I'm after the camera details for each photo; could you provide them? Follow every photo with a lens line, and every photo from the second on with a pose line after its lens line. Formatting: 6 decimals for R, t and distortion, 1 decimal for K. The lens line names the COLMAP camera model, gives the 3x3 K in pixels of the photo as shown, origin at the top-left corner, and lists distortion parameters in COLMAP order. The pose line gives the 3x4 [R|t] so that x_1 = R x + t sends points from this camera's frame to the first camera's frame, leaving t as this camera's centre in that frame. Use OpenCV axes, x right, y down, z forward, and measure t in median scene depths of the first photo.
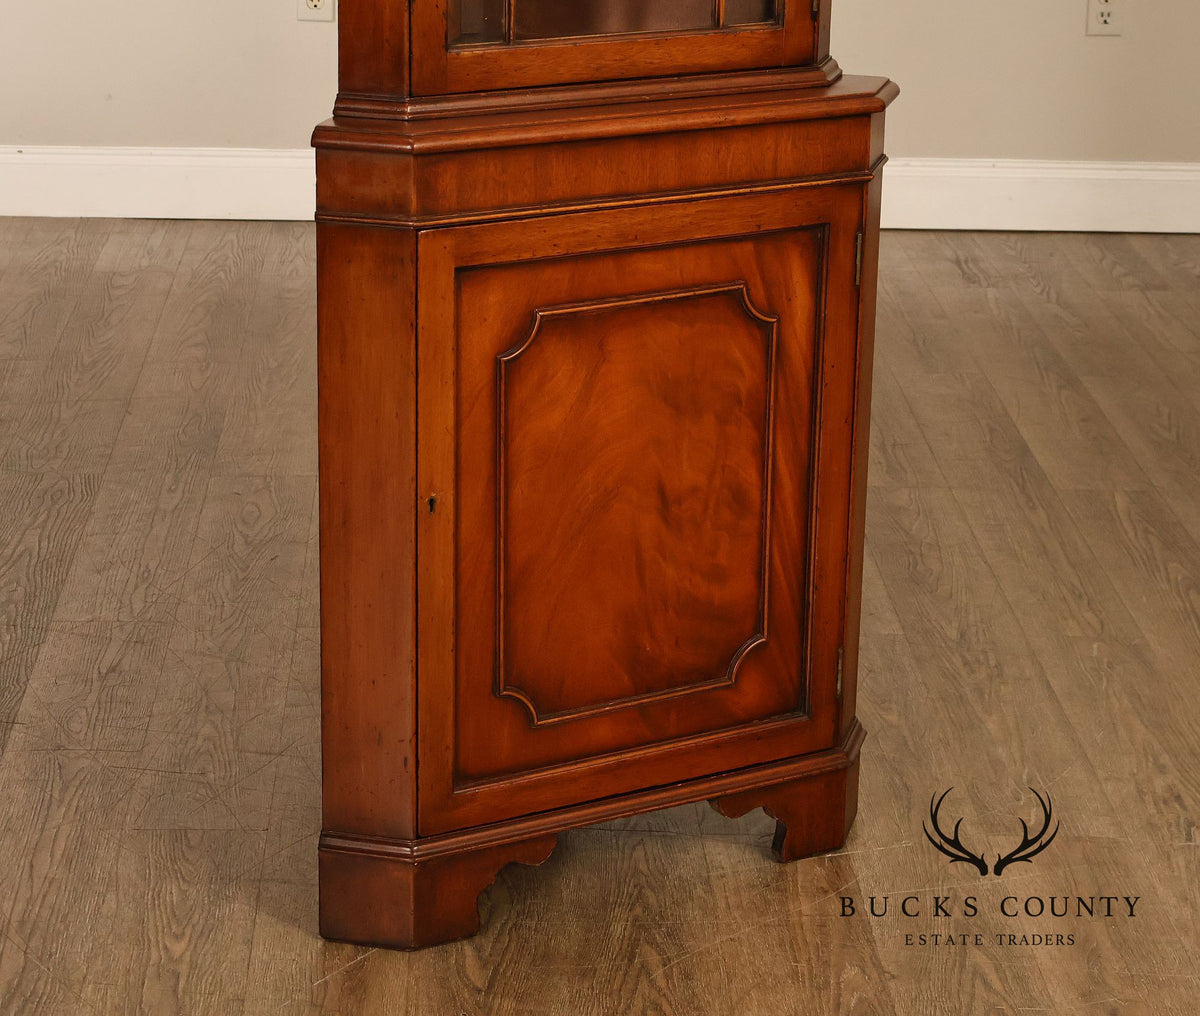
lens RADIAL K [[3045.0, 0, 587.8], [0, 3045.0, 516.6], [0, 0, 1]] dist [0.008929, 0.000000]
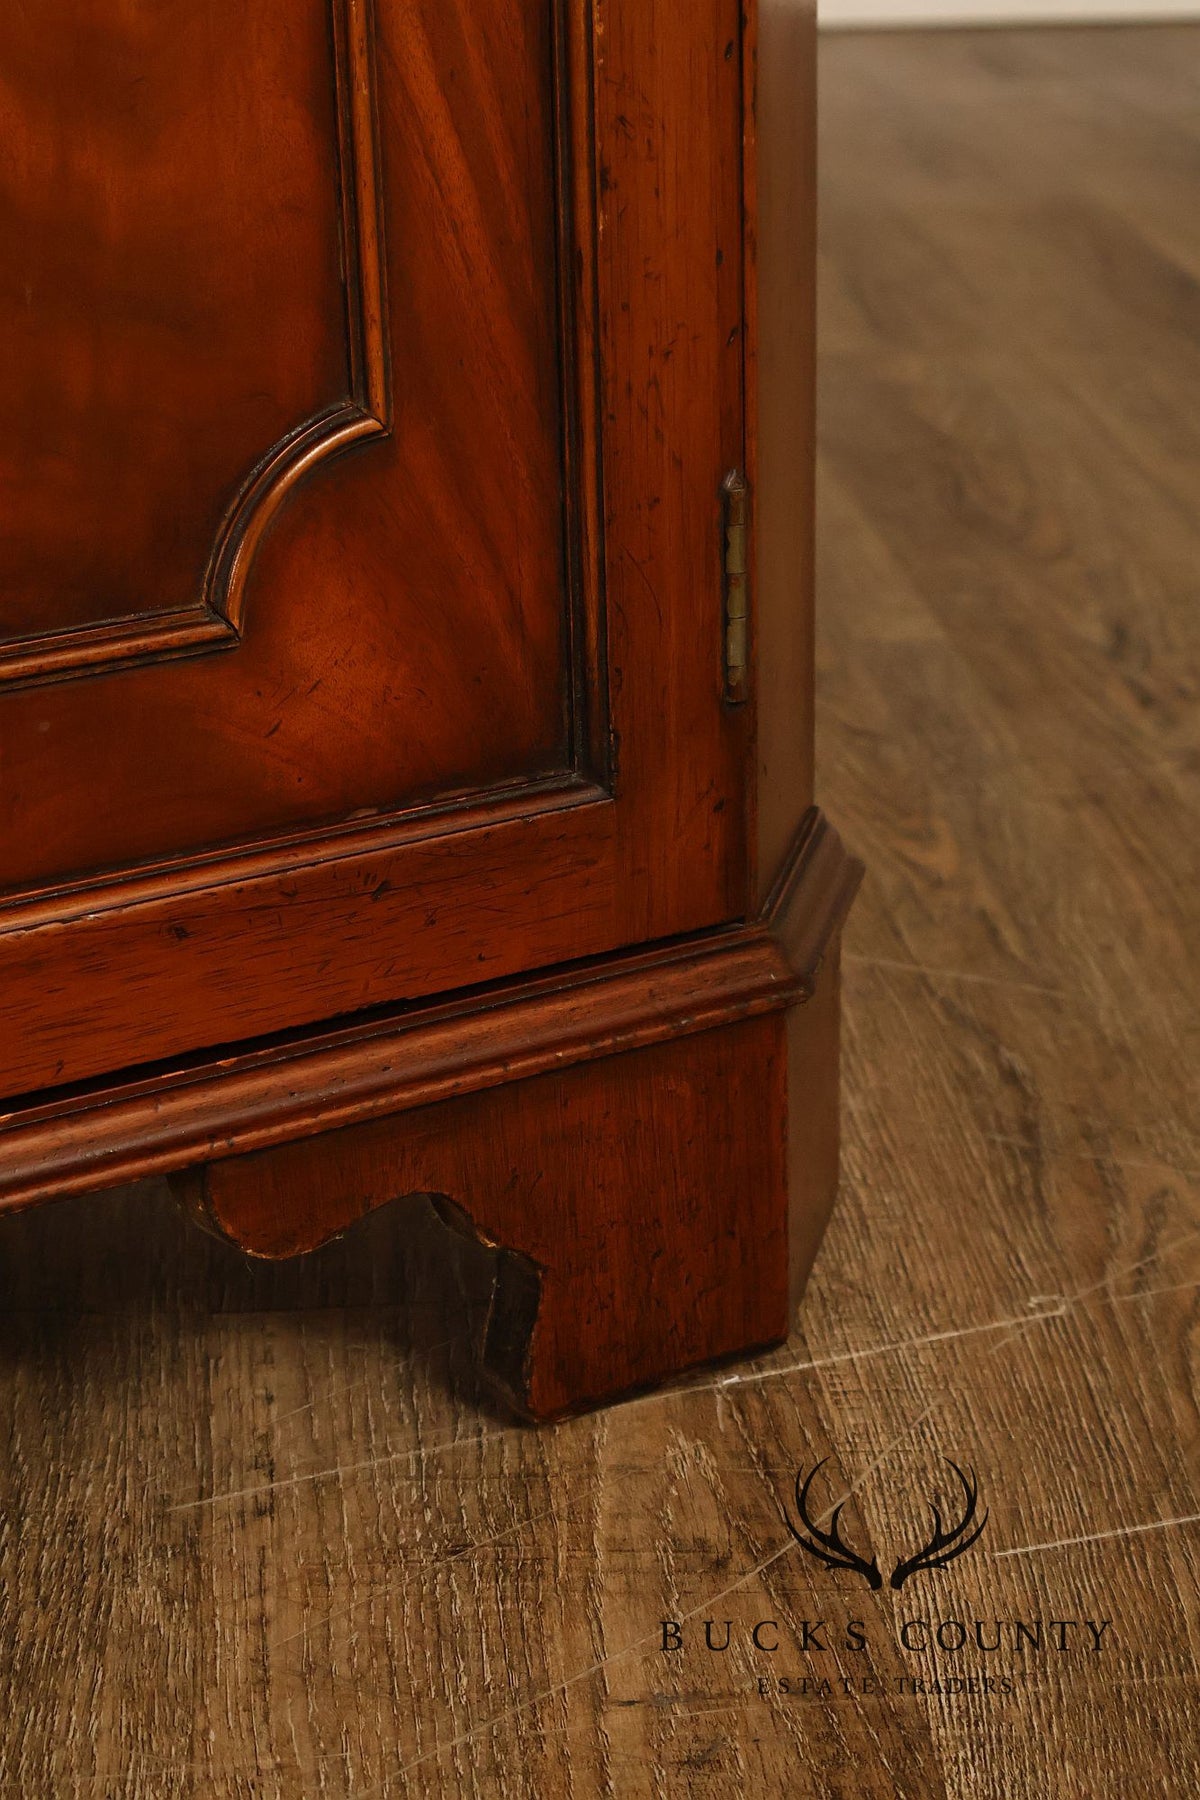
lens RADIAL K [[3605.1, 0, 594.1], [0, 3605.1, 905.7], [0, 0, 1]] dist [0.002546, 0.000000]
pose [[0.998475, -0.048750, 0.025921, 0.065830], [0.047943, 0.998372, 0.030887, 0.067802], [-0.027384, -0.029597, 0.999187, 0.751764]]
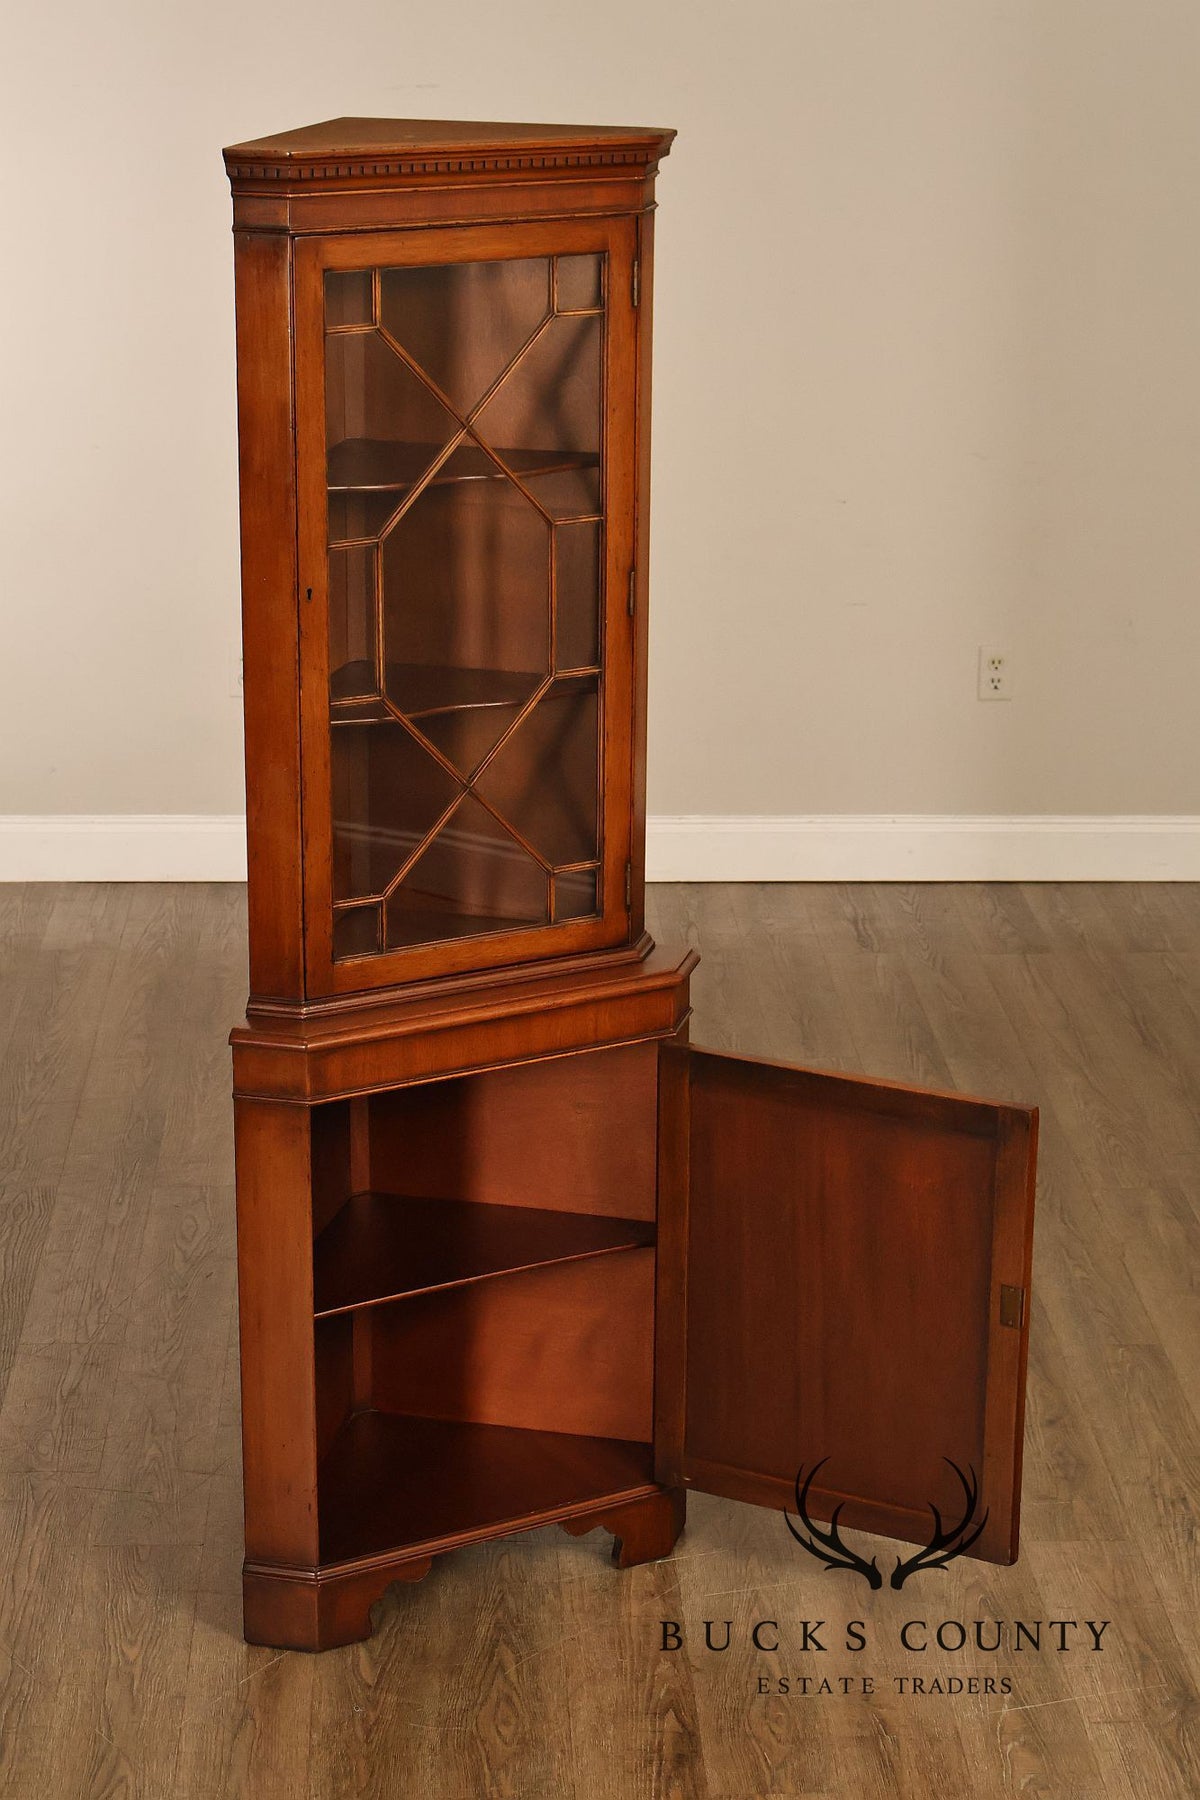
lens RADIAL K [[3605.1, 0, 591.7], [0, 3605.1, 923.9], [0, 0, 1]] dist [0.002546, 0.000000]
pose [[0.999935, -0.011350, -0.001329, 0.059478], [0.011343, 0.999921, -0.005430, -0.145518], [0.001390, 0.005415, 0.999984, -0.481427]]
